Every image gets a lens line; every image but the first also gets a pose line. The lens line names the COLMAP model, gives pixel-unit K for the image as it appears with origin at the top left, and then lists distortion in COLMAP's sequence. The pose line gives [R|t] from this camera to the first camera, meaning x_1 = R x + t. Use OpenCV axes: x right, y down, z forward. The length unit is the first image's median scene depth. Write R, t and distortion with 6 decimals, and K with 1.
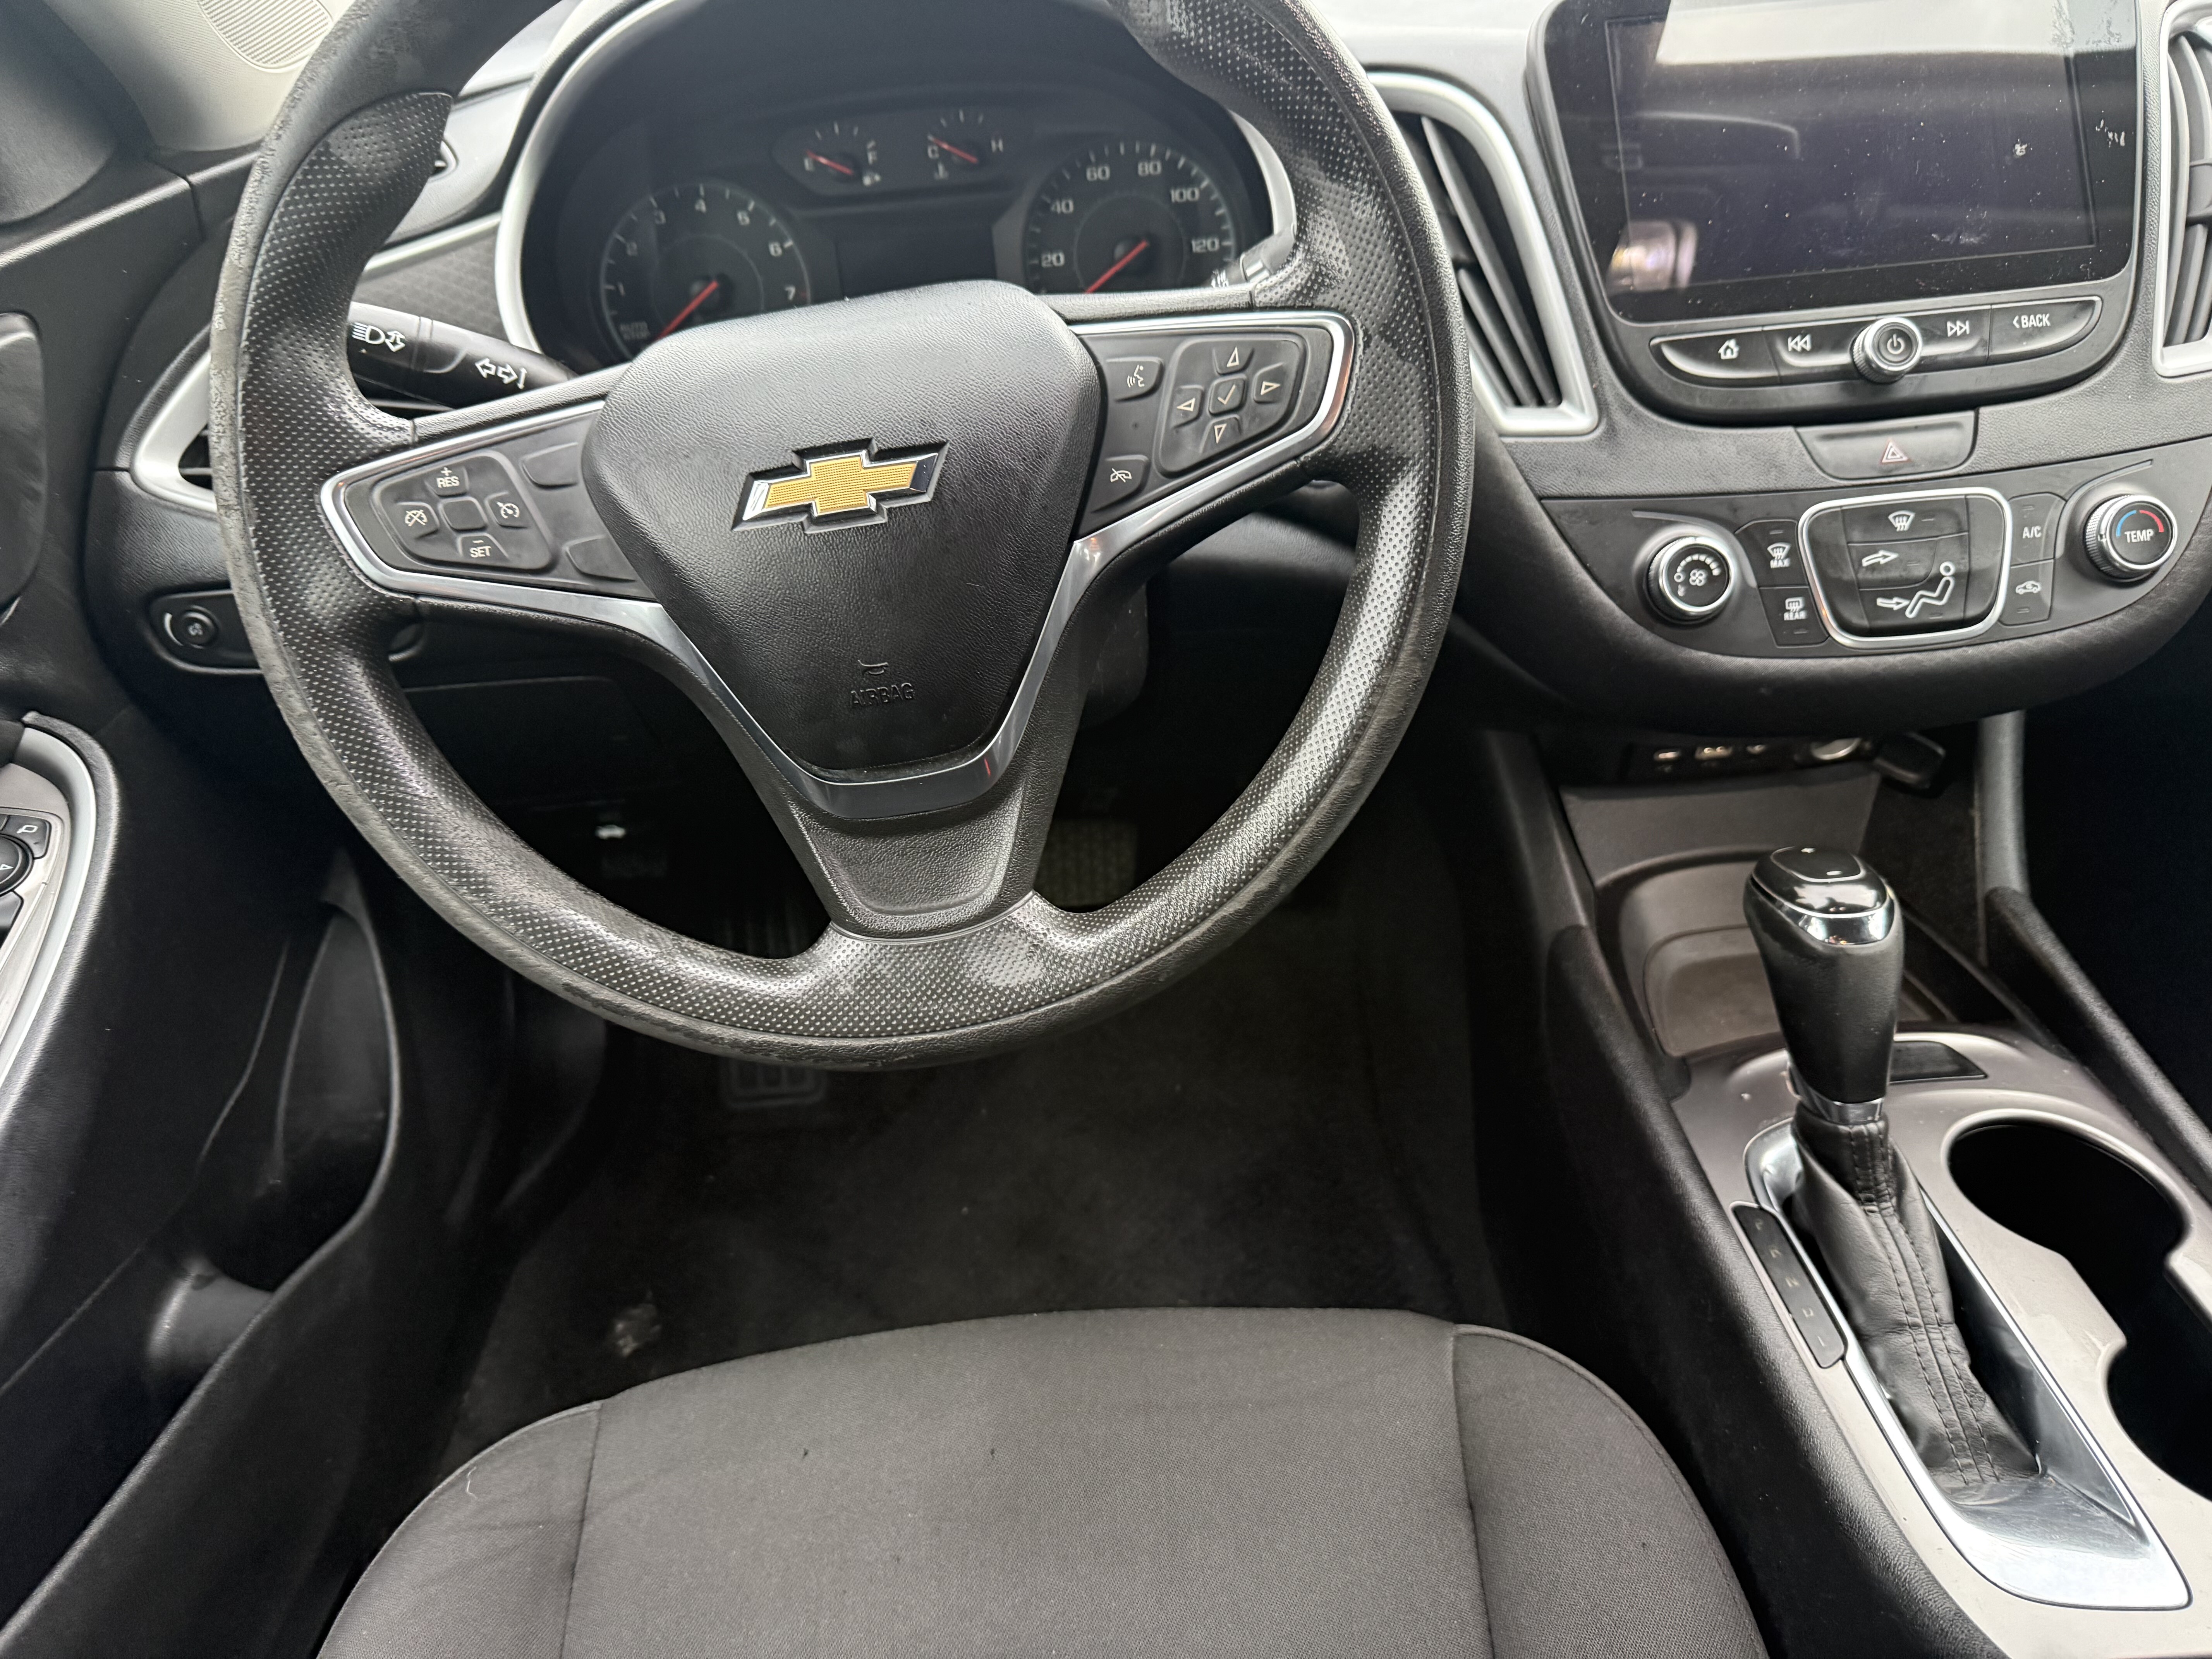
lens RADIAL K [[1609.3, 0, 1106.0], [0, 1609.3, 829.5], [0, 0, 1]] dist [-0.002161, -0.002115]
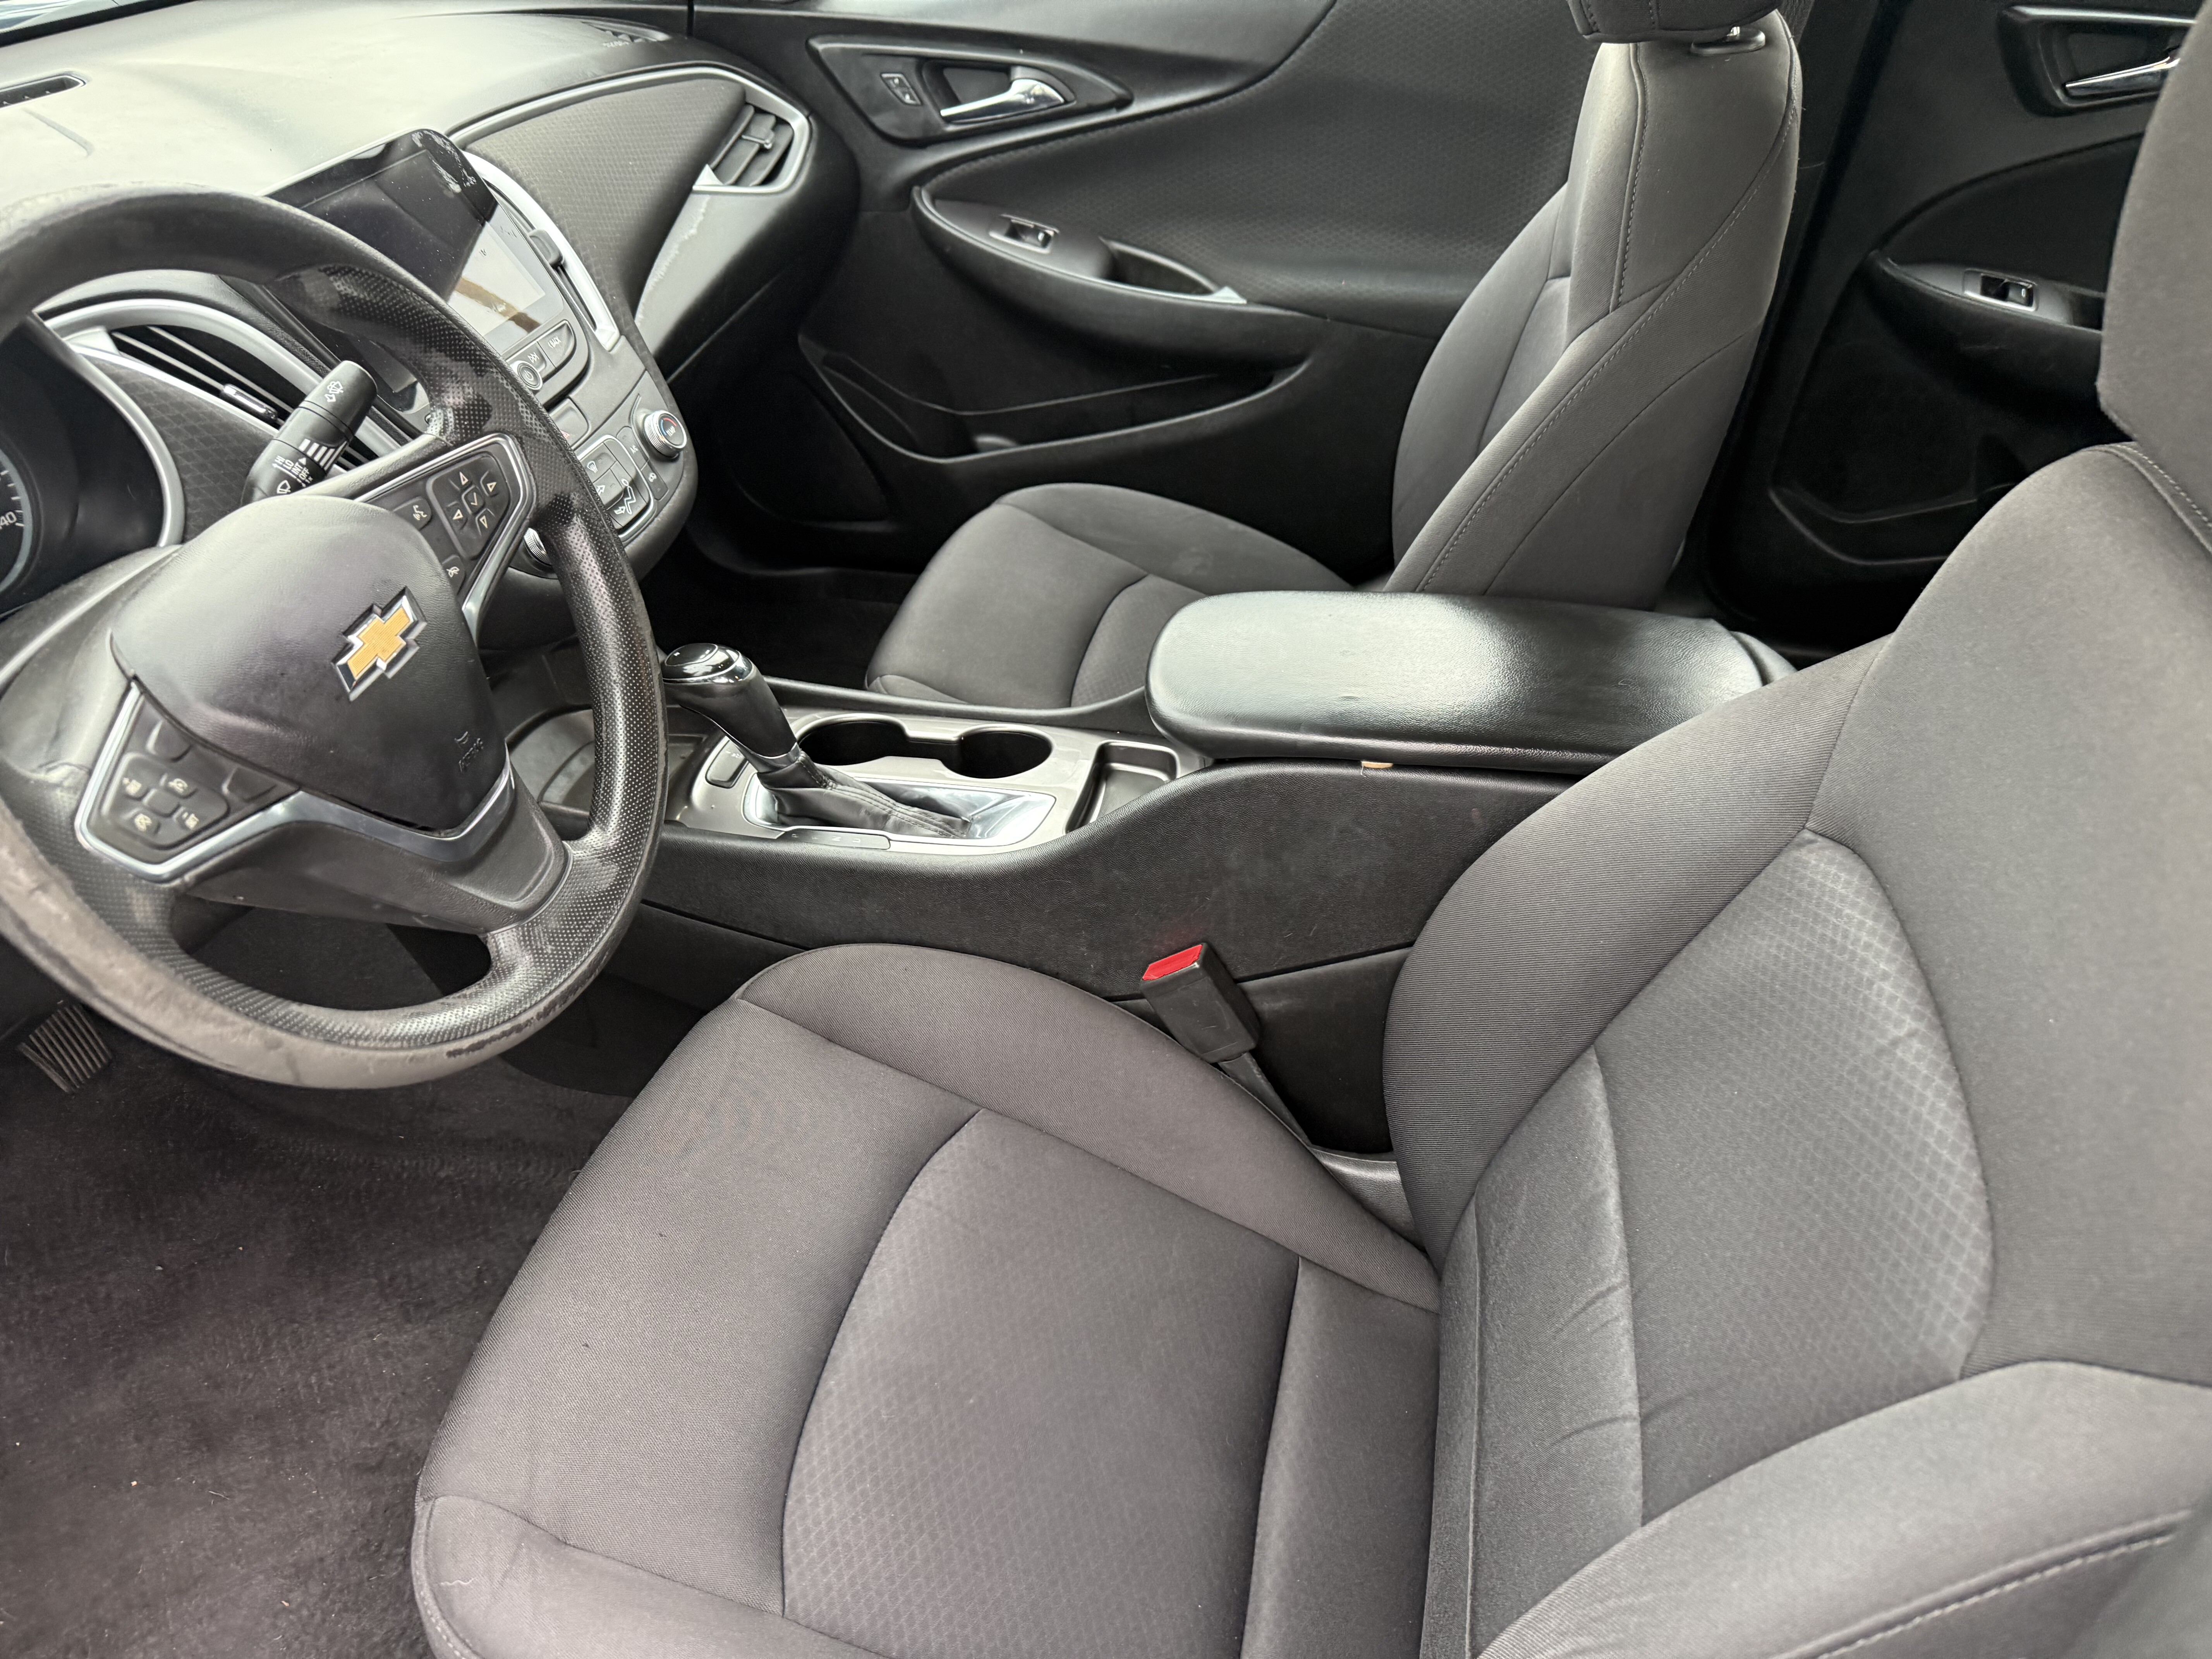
lens RADIAL K [[1609.3, 0, 1106.0], [0, 1609.3, 829.5], [0, 0, 1]] dist [-0.002161, -0.002115]
pose [[0.249250, -0.506707, 0.825302, -1.197966], [0.514758, 0.791162, 0.330283, -0.209146], [-0.820304, 0.342508, 0.458028, -0.119047]]
